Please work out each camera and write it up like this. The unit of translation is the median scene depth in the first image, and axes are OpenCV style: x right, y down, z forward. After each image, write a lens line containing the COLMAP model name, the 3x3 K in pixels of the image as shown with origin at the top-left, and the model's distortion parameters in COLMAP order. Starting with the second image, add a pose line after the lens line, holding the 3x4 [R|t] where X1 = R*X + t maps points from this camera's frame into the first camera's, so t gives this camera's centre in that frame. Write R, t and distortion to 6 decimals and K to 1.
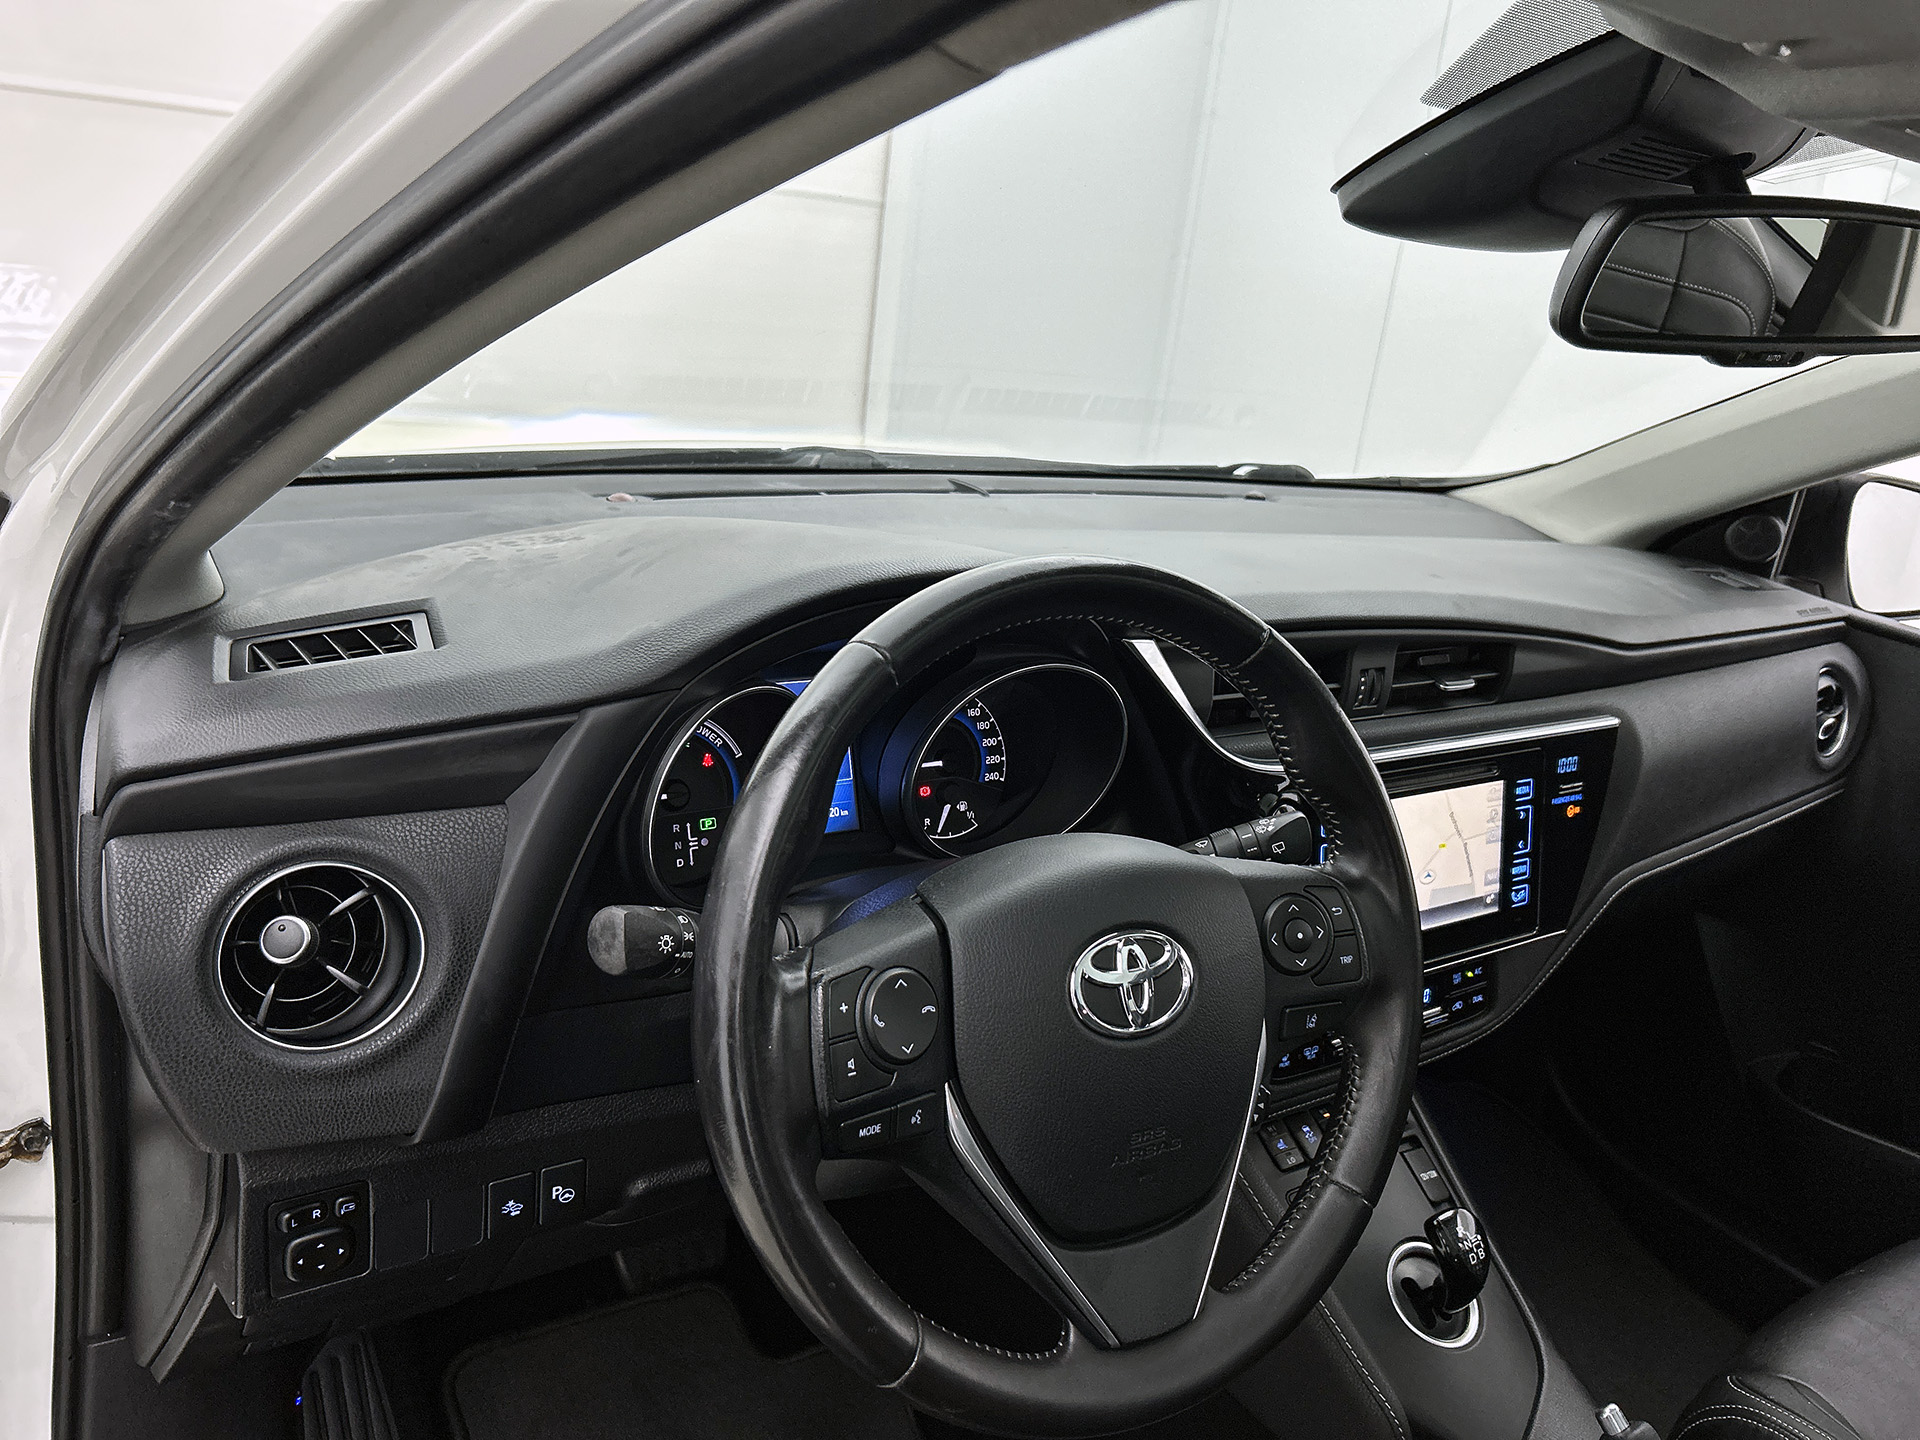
lens RADIAL K [[1450.5, 0, 931.7], [0, 1450.5, 719.5], [0, 0, 1]] dist [0.005282, -0.055925]
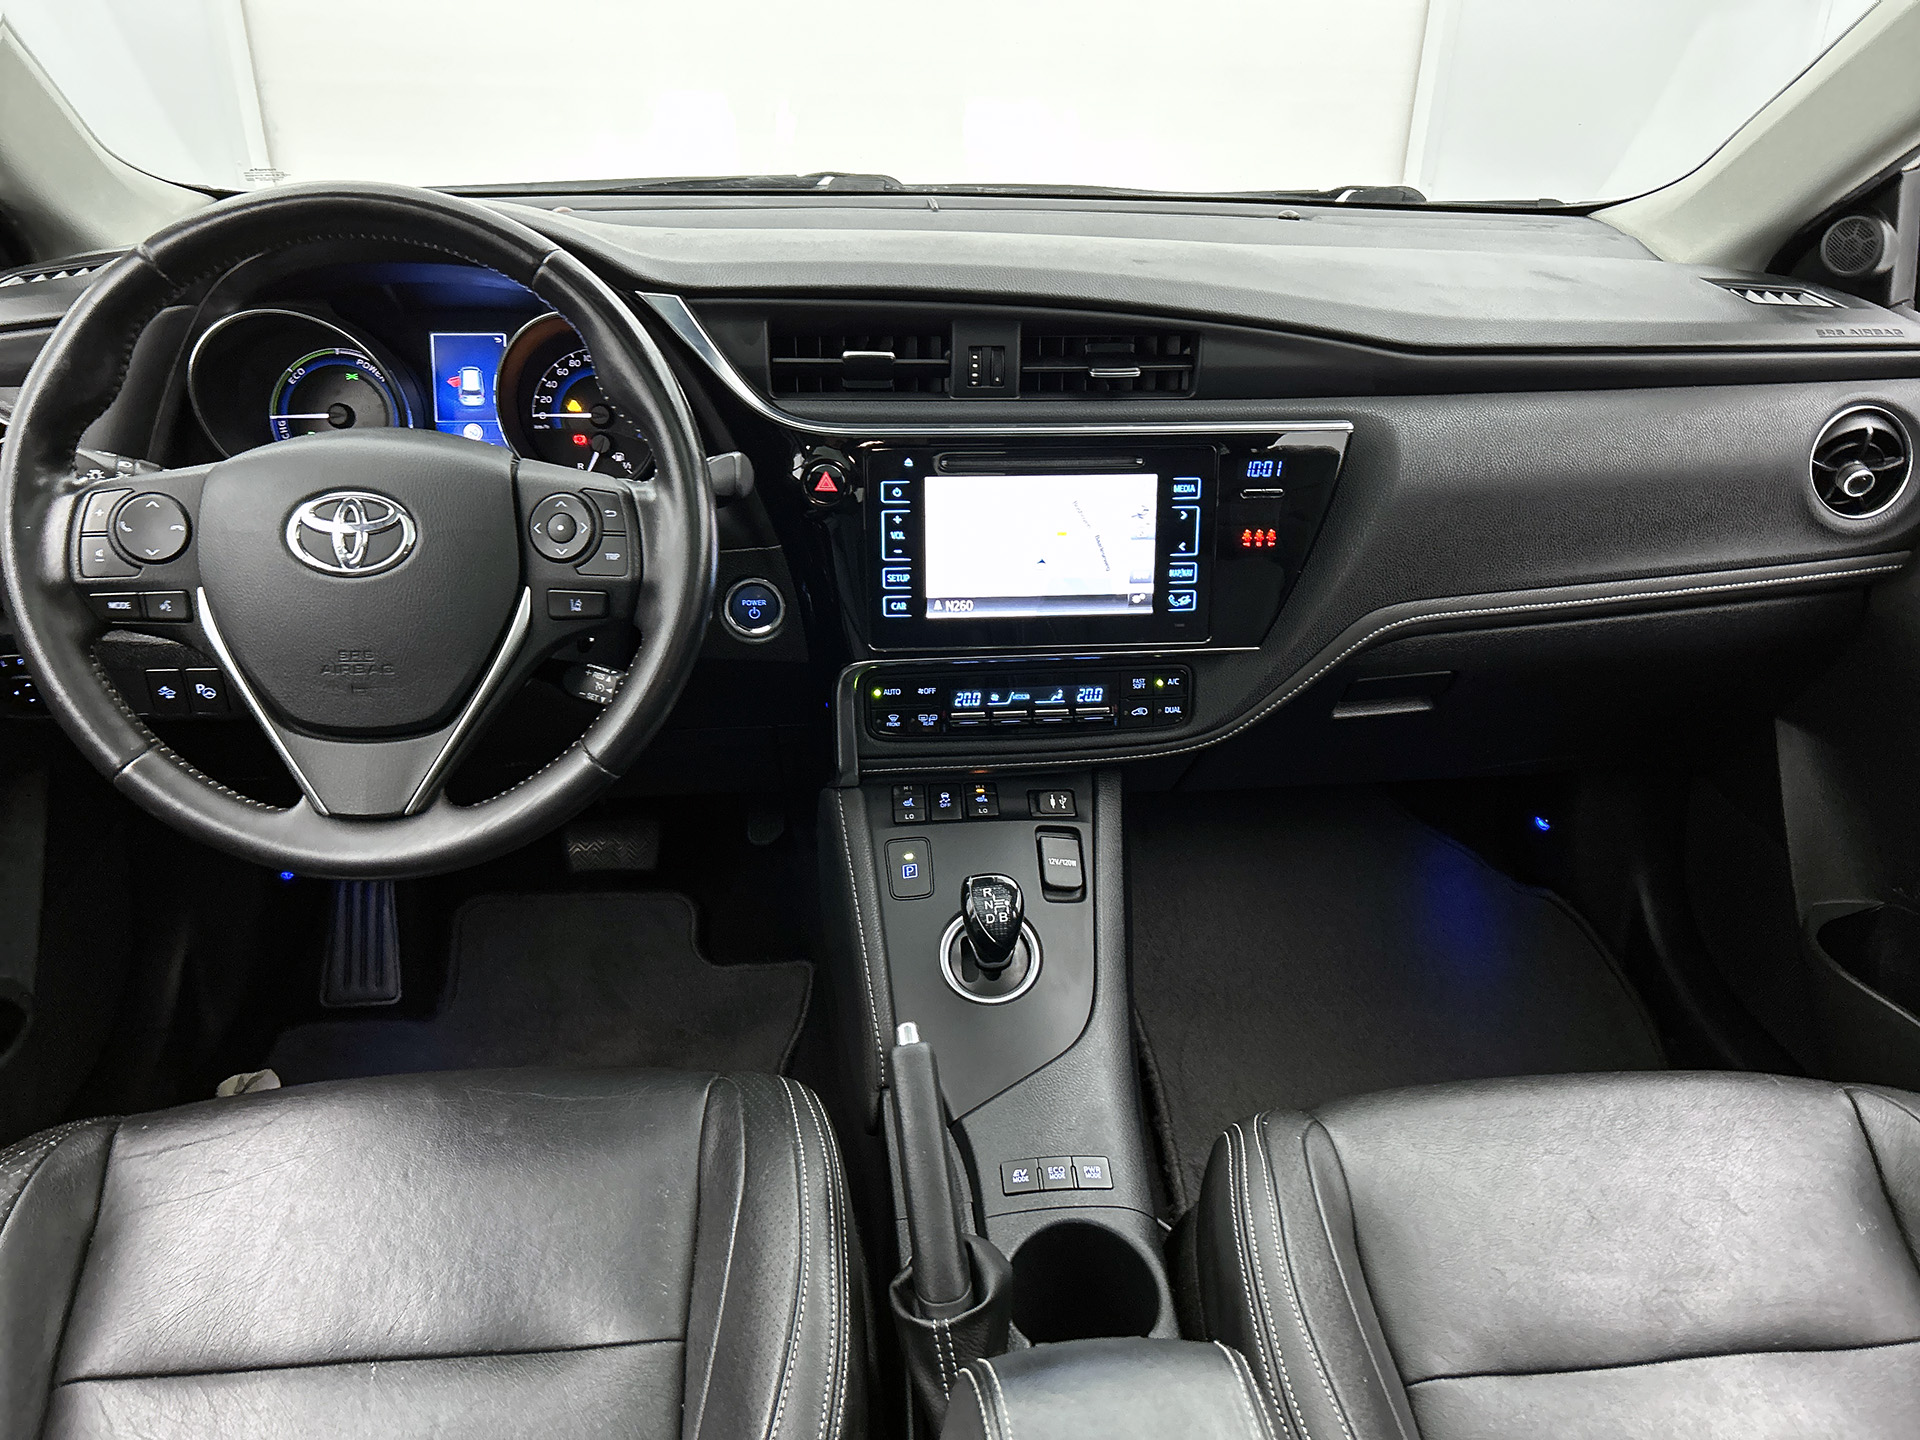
lens RADIAL K [[1426.7, 0, 960.0], [0, 1426.7, 720.0], [0, 0, 1]] dist [0.051455, -0.107106]
pose [[0.887659, 0.127946, -0.442370, 0.715165], [-0.072982, 0.987573, 0.139190, 0.079118], [0.454681, -0.091268, 0.885966, 0.080051]]
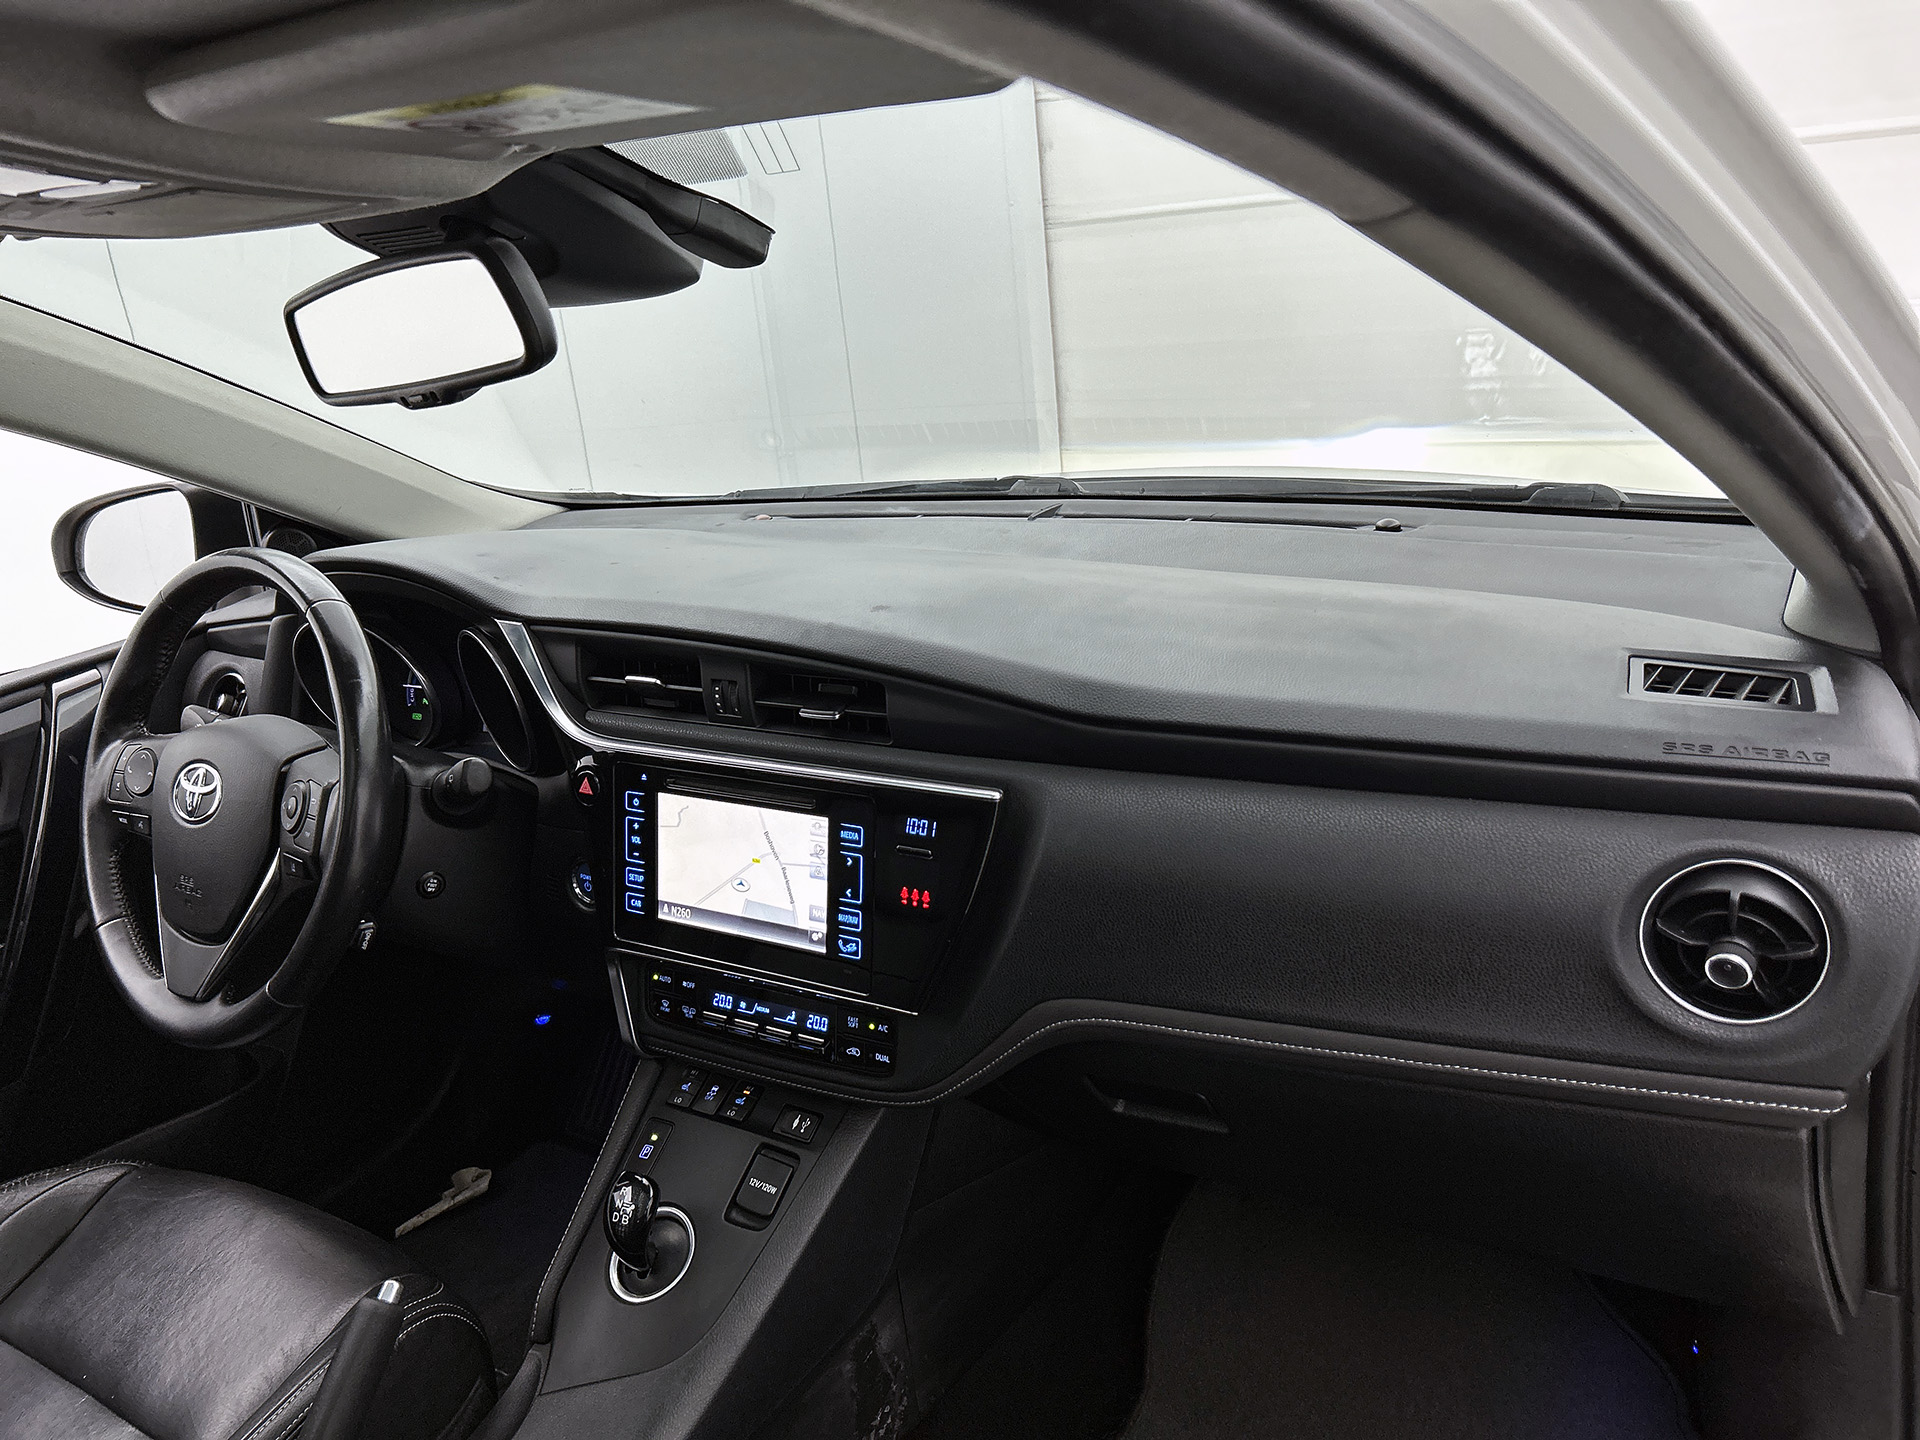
lens RADIAL K [[1447.5, 0, 952.7], [0, 1447.5, 705.9], [0, 0, 1]] dist [0.054183, -0.057662]
pose [[0.420998, 0.130765, -0.897587, 1.280041], [-0.151822, 0.985753, 0.072400, -0.114300], [0.894266, 0.105794, 0.434852, 0.638839]]
